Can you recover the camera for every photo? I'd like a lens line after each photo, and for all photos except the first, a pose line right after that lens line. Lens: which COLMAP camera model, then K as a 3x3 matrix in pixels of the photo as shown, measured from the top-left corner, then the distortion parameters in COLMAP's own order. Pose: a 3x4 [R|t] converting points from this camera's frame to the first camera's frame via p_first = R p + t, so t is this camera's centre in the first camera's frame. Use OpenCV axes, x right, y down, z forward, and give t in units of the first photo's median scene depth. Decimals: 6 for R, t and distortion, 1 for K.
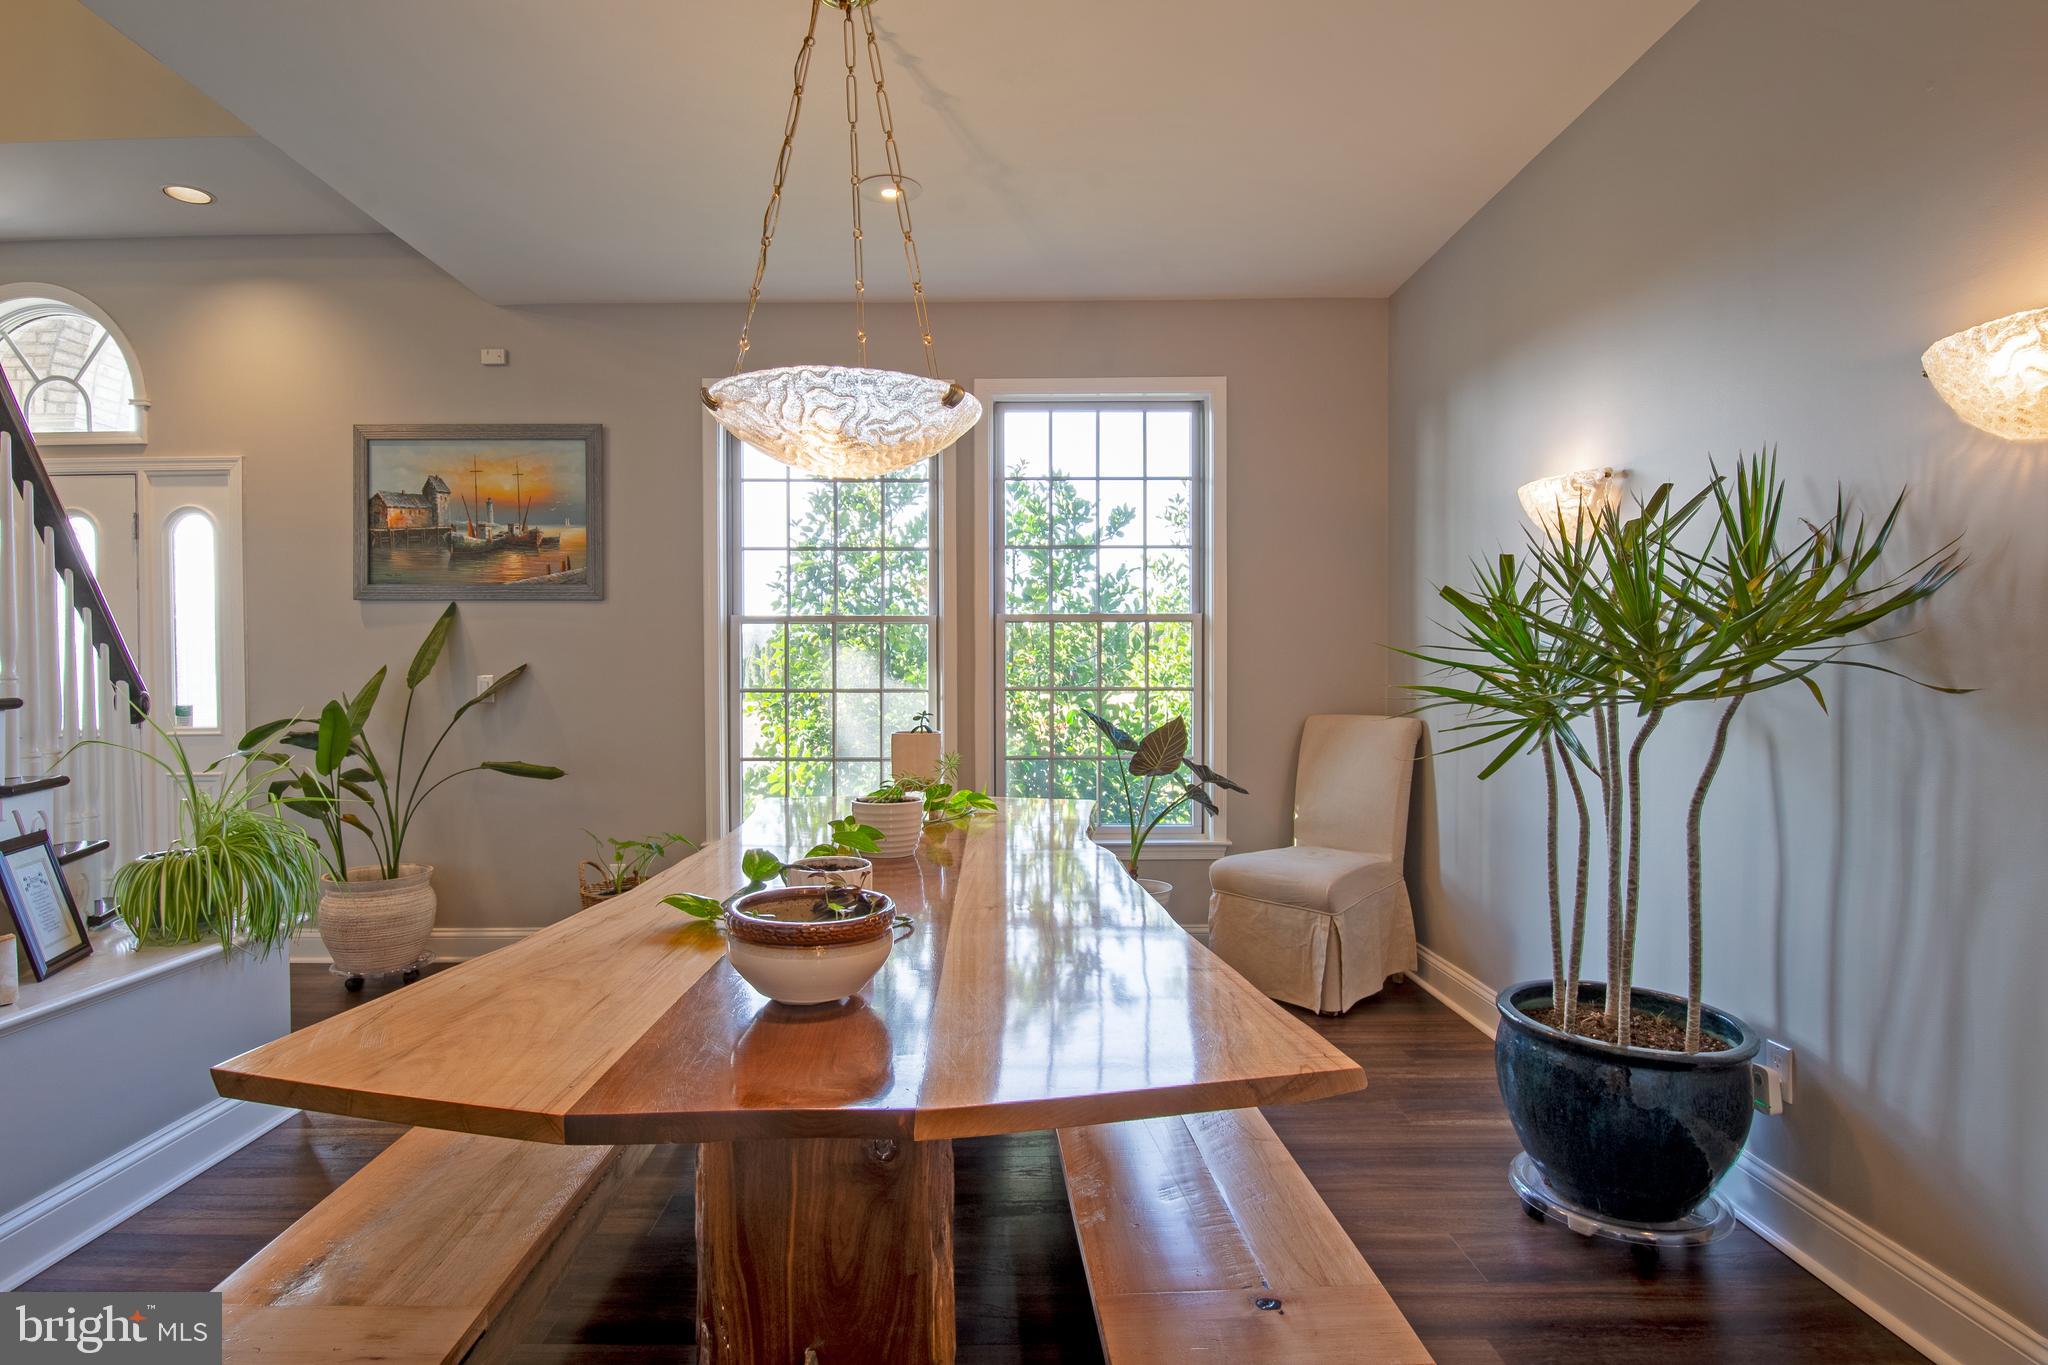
lens RADIAL K [[1077.9, 0, 1017.9], [0, 1077.9, 681.7], [0, 0, 1]] dist [-0.006244, -0.001090]
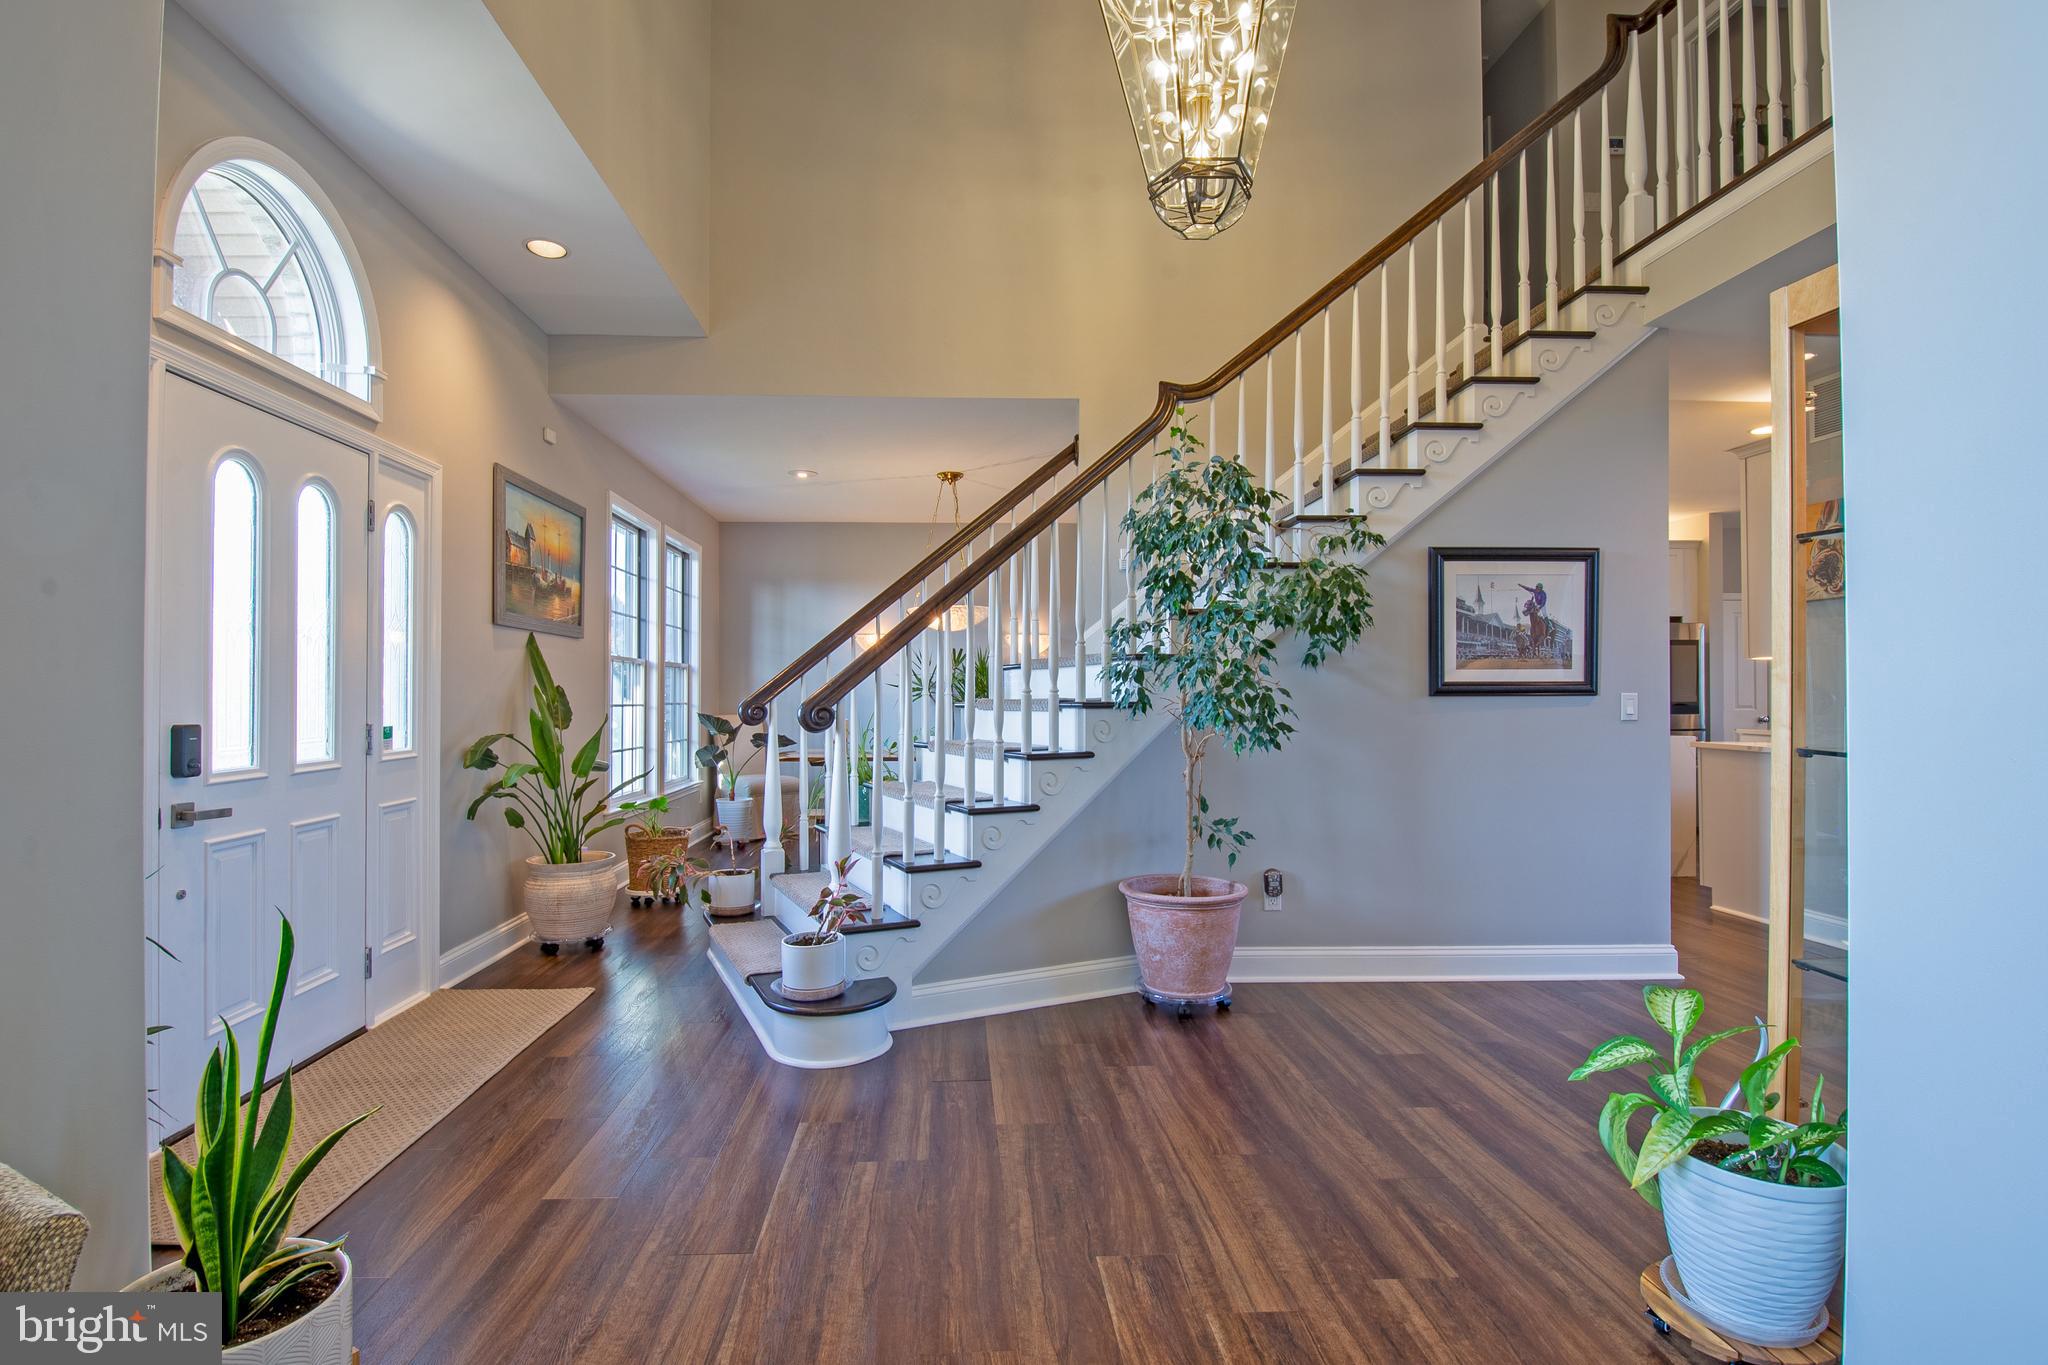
lens RADIAL K [[960.6, 0, 1017.3], [0, 960.6, 684.8], [0, 0, 1]] dist [-0.000863, -0.000298]
pose [[-0.072758, 0.018131, 0.997185, -1.610517], [0.010725, 0.999791, -0.017396, 0.007454], [-0.997292, 0.009429, -0.072937, 0.547465]]
